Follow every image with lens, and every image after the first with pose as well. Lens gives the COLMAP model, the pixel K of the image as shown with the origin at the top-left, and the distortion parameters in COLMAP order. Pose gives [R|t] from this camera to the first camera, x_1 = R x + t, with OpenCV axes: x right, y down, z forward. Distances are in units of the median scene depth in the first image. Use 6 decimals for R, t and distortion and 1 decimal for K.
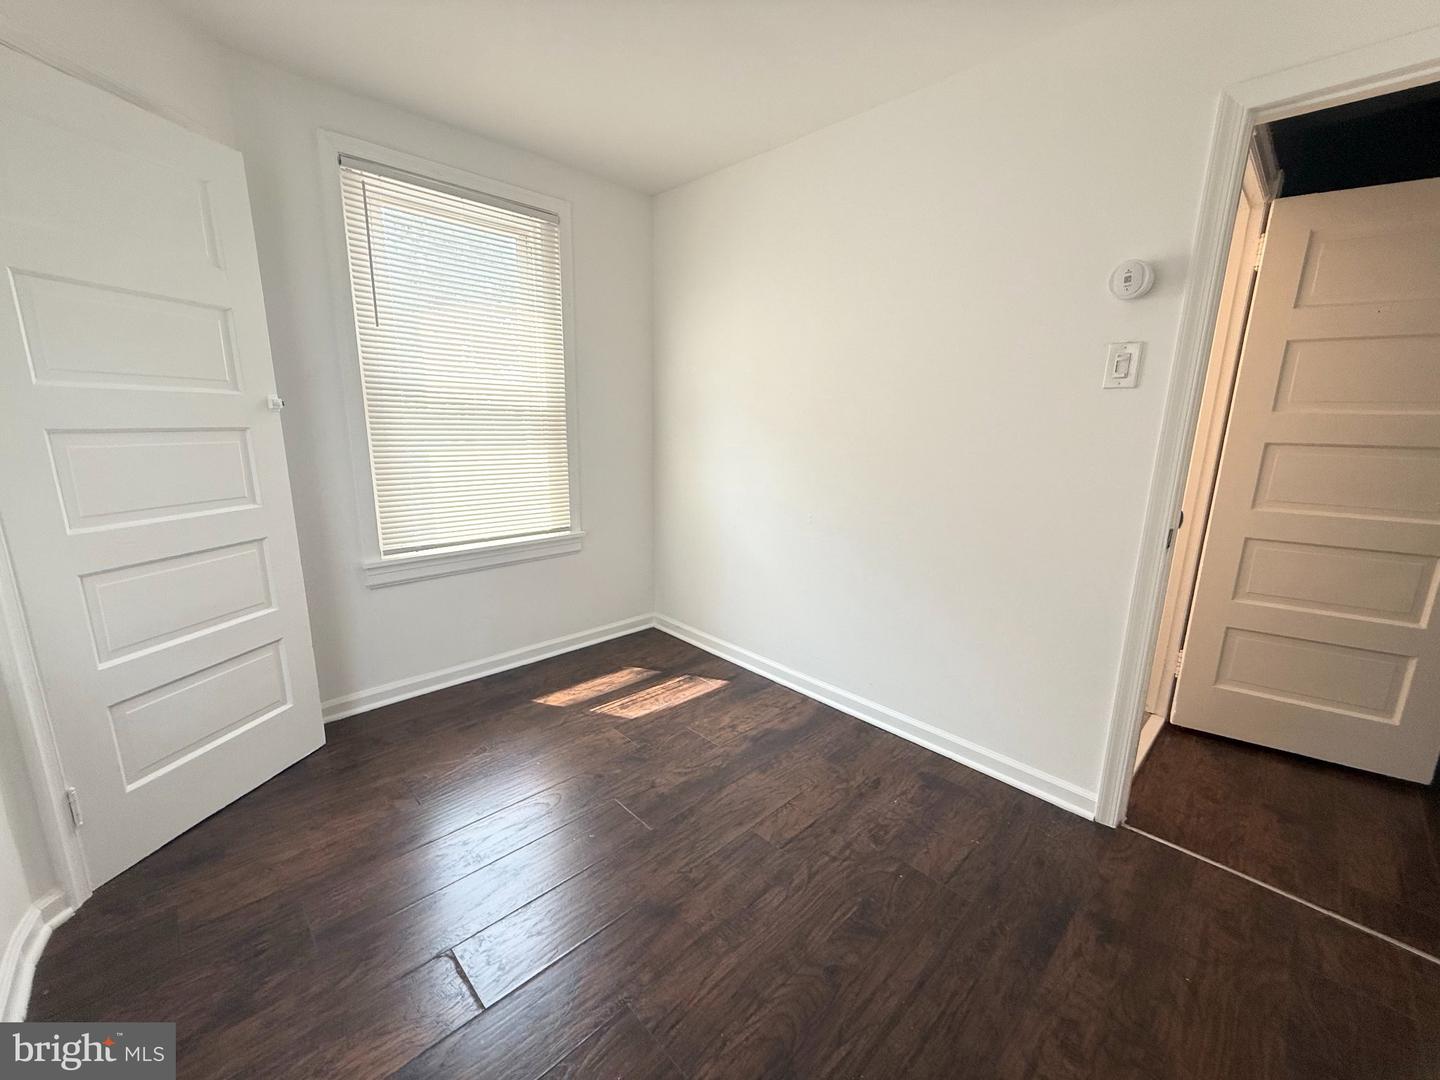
lens RADIAL K [[575.4, 0, 712.7], [0, 575.4, 539.6], [0, 0, 1]] dist [0.001549, -0.000340]
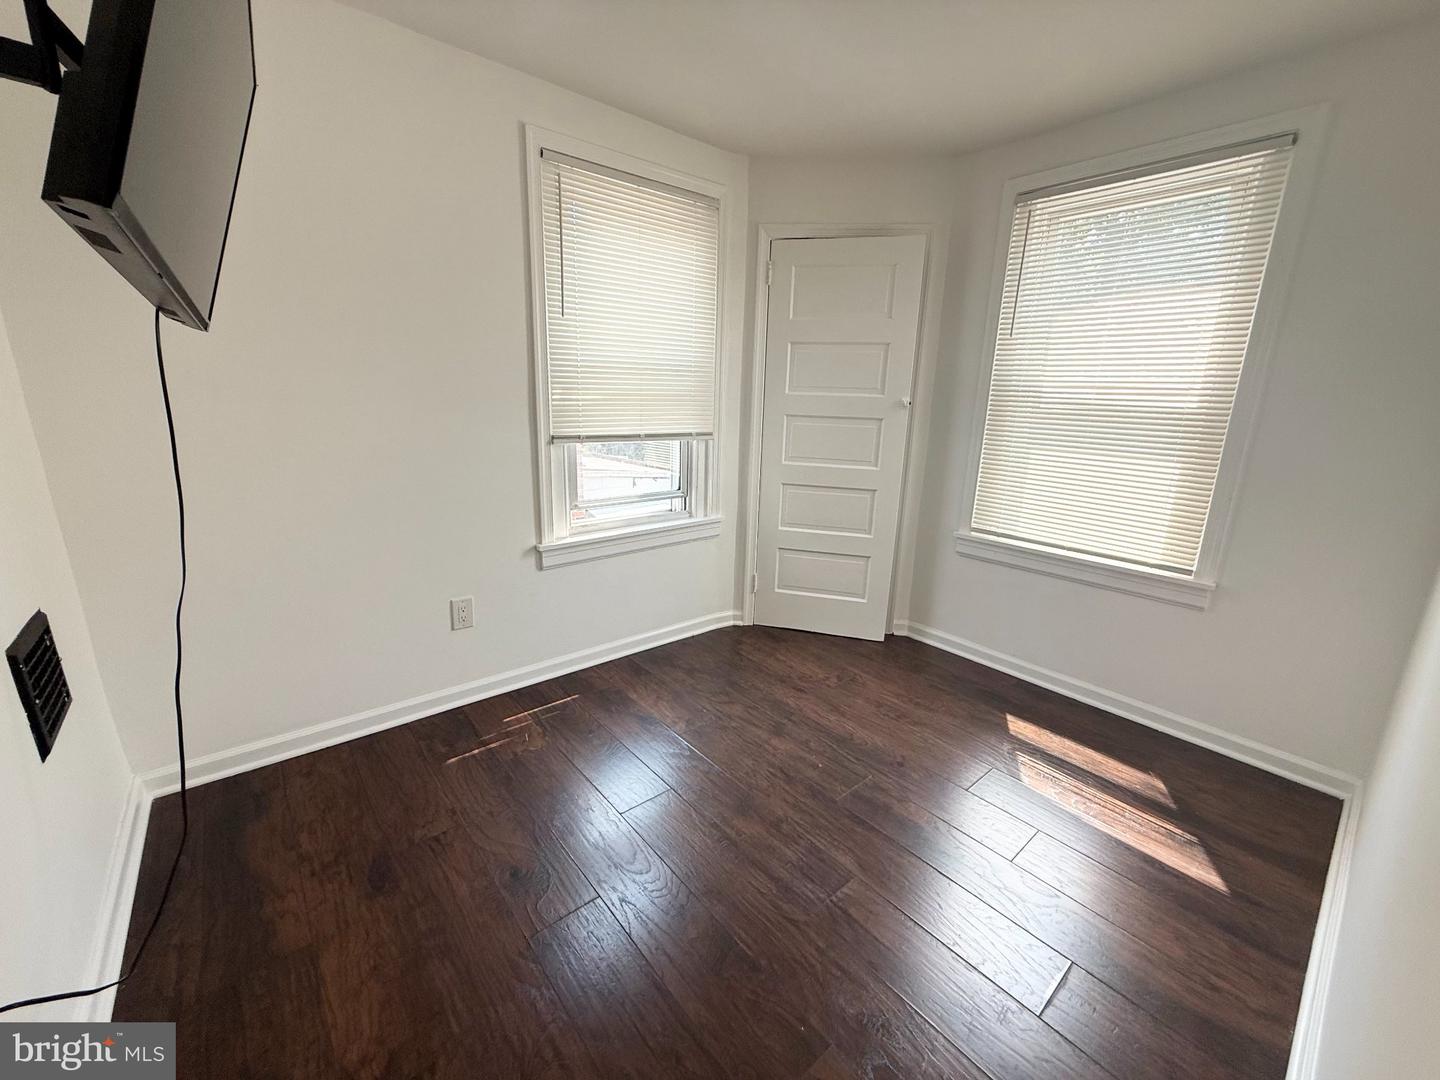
lens RADIAL K [[575.4, 0, 717.1], [0, 575.4, 538.8], [0, 0, 1]] dist [0.001549, -0.000340]
pose [[-0.063316, 0.228456, -0.971493, 0.731187], [-0.235284, 0.942590, 0.236994, -0.135922], [0.969862, 0.243582, -0.005929, 0.587775]]
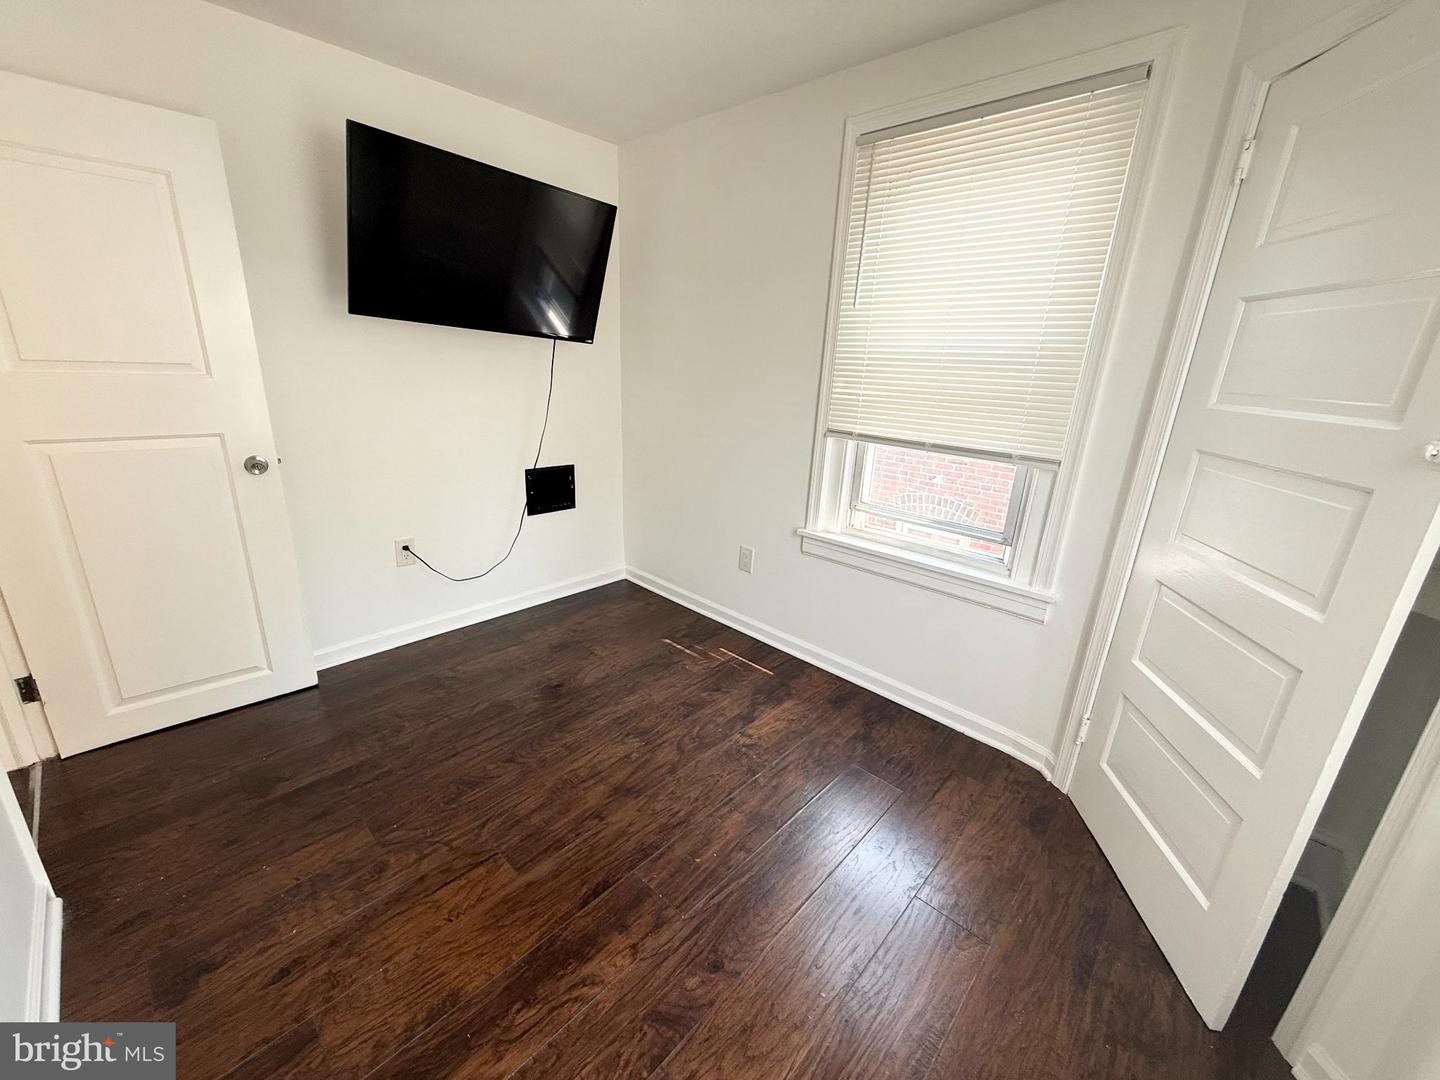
lens RADIAL K [[575.4, 0, 714.1], [0, 575.4, 539.7], [0, 0, 1]] dist [0.001549, -0.000340]
pose [[-0.996875, -0.041768, -0.067053, -0.129611], [-0.069409, 0.868403, 0.490977, -0.342769], [0.037722, 0.494097, -0.868588, 1.334540]]
